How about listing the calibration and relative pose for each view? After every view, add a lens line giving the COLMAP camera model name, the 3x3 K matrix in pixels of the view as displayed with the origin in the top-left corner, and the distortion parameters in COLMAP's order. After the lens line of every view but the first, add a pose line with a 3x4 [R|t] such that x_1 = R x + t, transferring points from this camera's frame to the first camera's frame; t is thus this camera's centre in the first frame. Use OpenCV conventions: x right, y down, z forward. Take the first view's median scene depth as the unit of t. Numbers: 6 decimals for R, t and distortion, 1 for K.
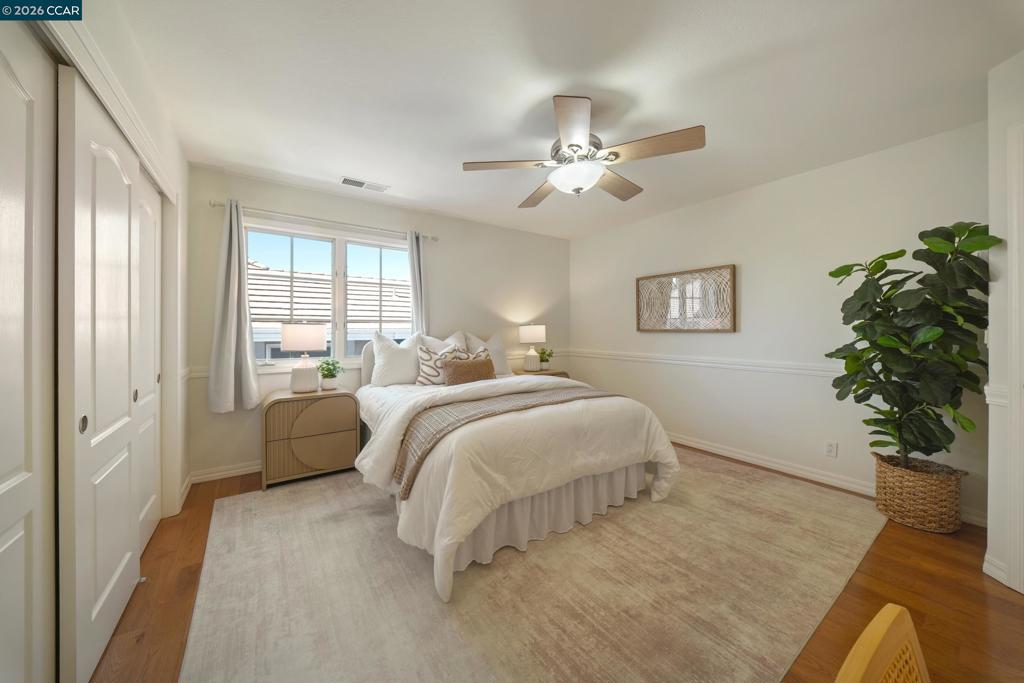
lens RADIAL K [[357.6, 0, 511.1], [0, 357.6, 332.1], [0, 0, 1]] dist [0.000910, -0.005042]
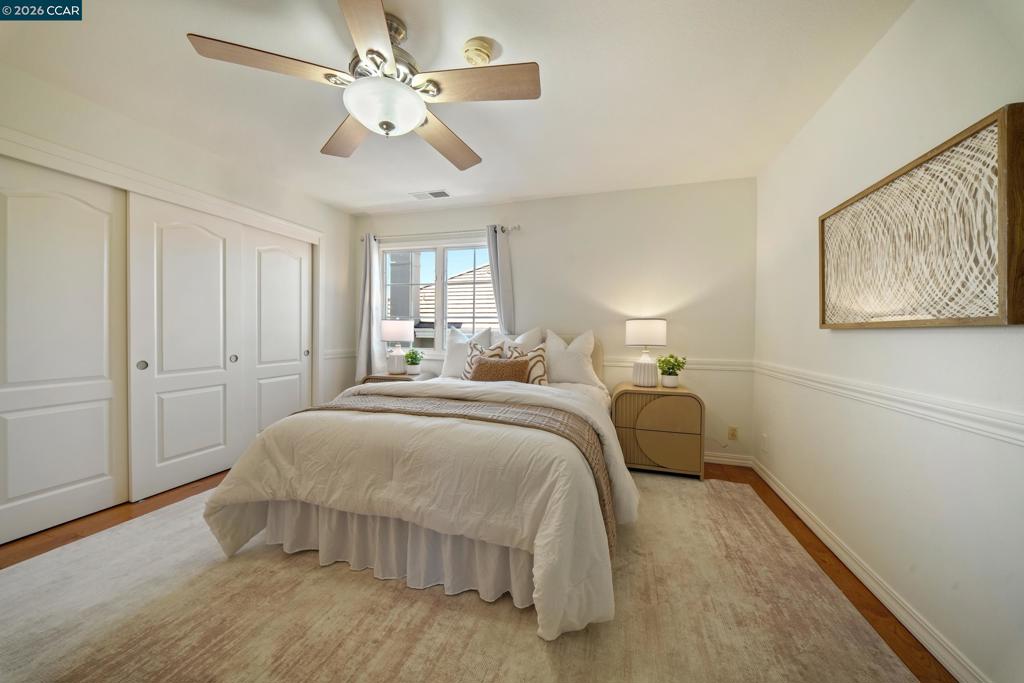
lens RADIAL K [[366.0, 0, 508.4], [0, 366.0, 329.2], [0, 0, 1]] dist [0.023472, -0.005459]
pose [[0.600254, 0.008144, -0.799768, 0.665852], [-0.009481, 0.999950, 0.003066, 0.001849], [0.799753, 0.005742, 0.600302, 0.500458]]
